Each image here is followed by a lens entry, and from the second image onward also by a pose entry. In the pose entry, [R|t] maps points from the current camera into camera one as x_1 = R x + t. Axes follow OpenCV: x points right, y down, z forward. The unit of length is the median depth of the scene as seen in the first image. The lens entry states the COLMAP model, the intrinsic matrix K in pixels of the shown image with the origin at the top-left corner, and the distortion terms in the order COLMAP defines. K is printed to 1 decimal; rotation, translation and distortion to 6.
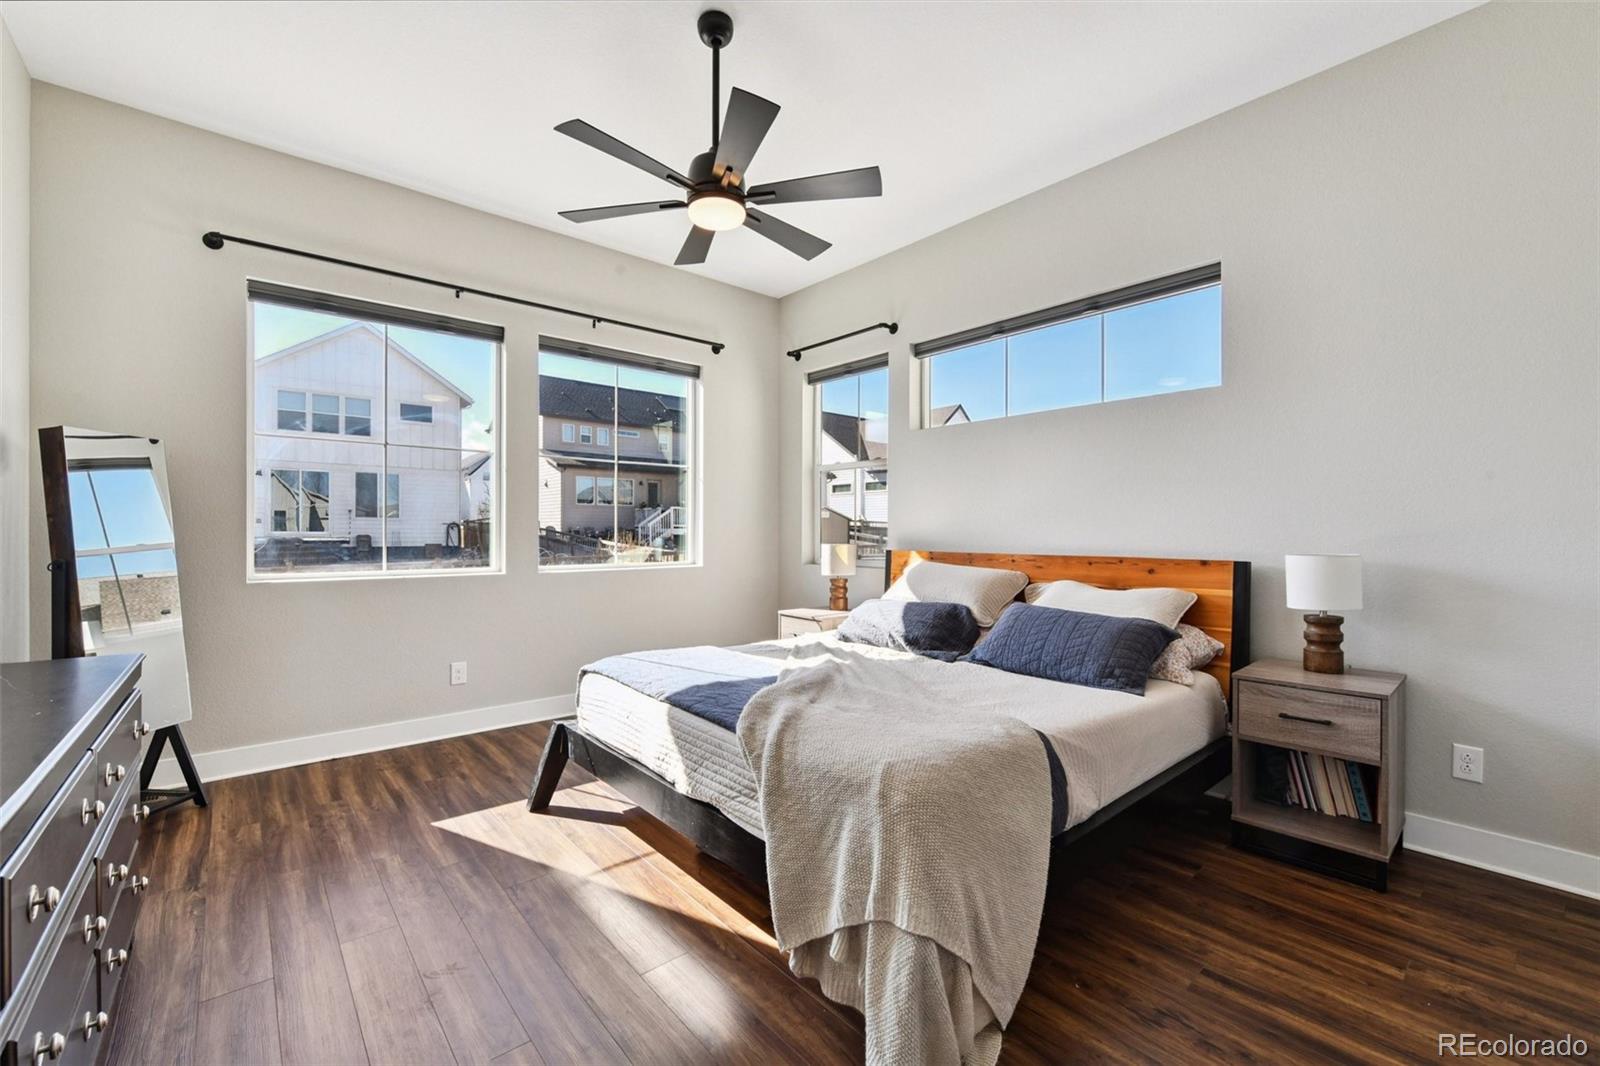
lens RADIAL K [[643.2, 0, 803.9], [0, 643.2, 528.4], [0, 0, 1]] dist [-0.006822, -0.000761]
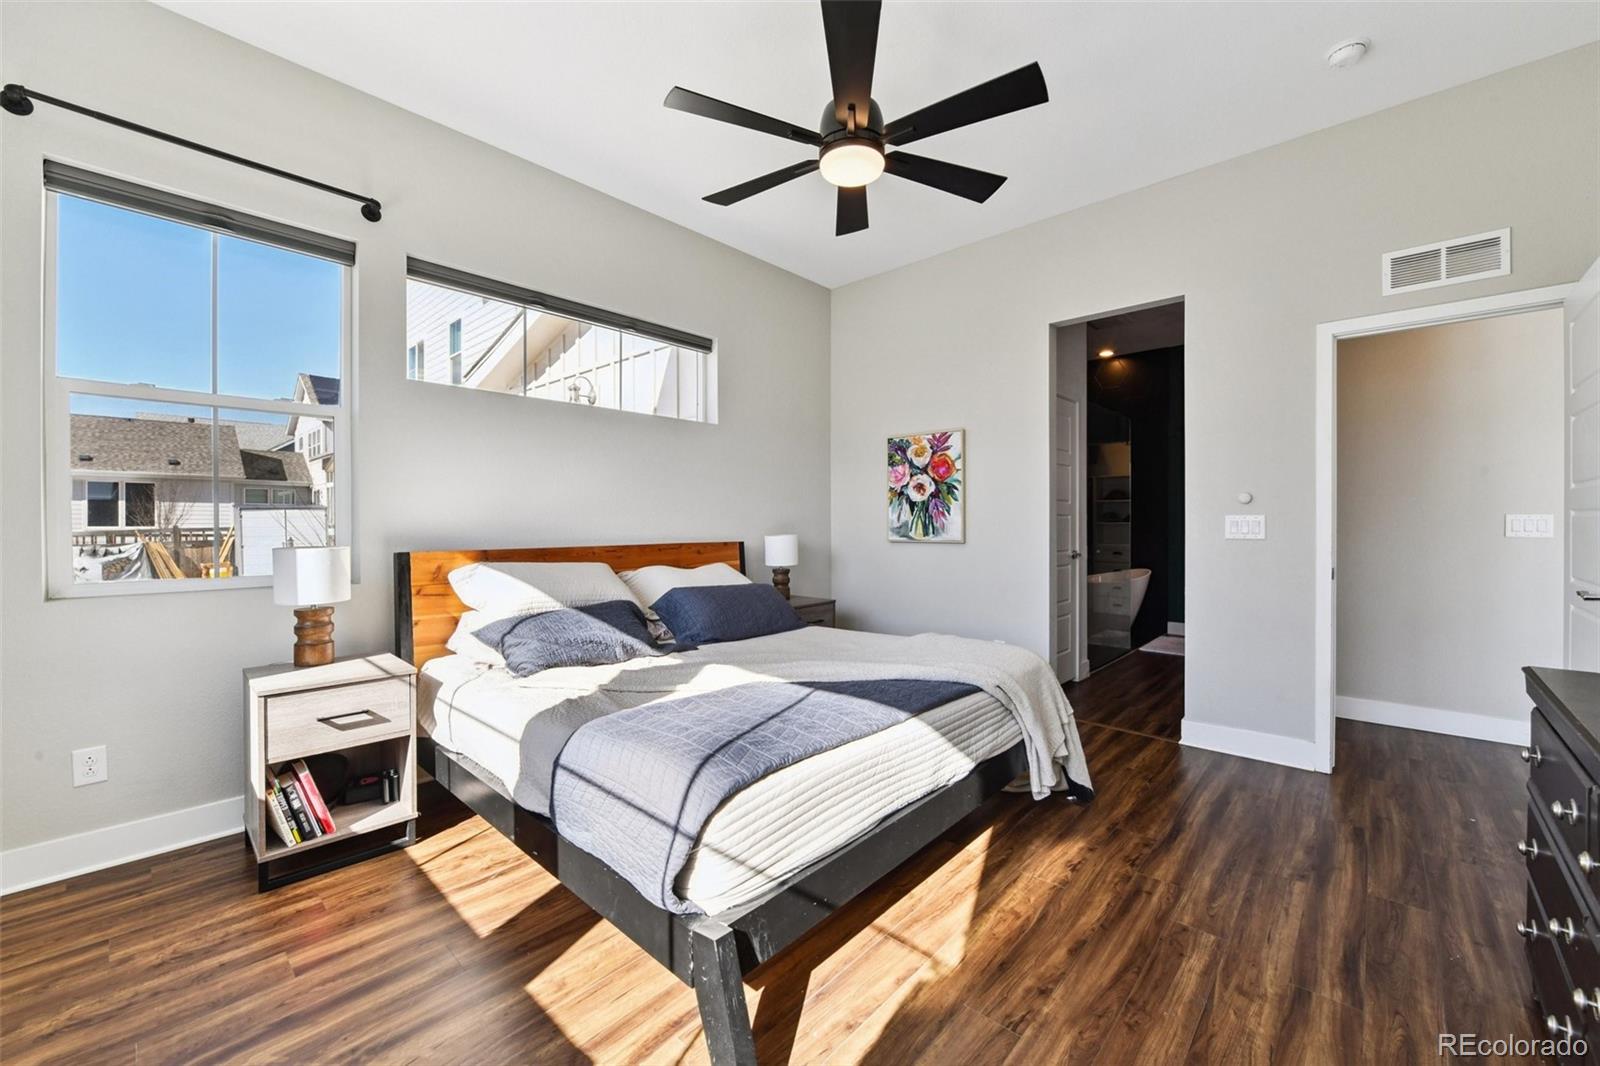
lens RADIAL K [[651.0, 0, 797.7], [0, 651.0, 516.7], [0, 0, 1]] dist [-0.001086, -0.007298]
pose [[-0.117699, 0.005365, 0.993035, -0.850911], [0.001982, 0.999985, -0.005167, -0.000440], [-0.993047, 0.001360, -0.117708, 0.983651]]
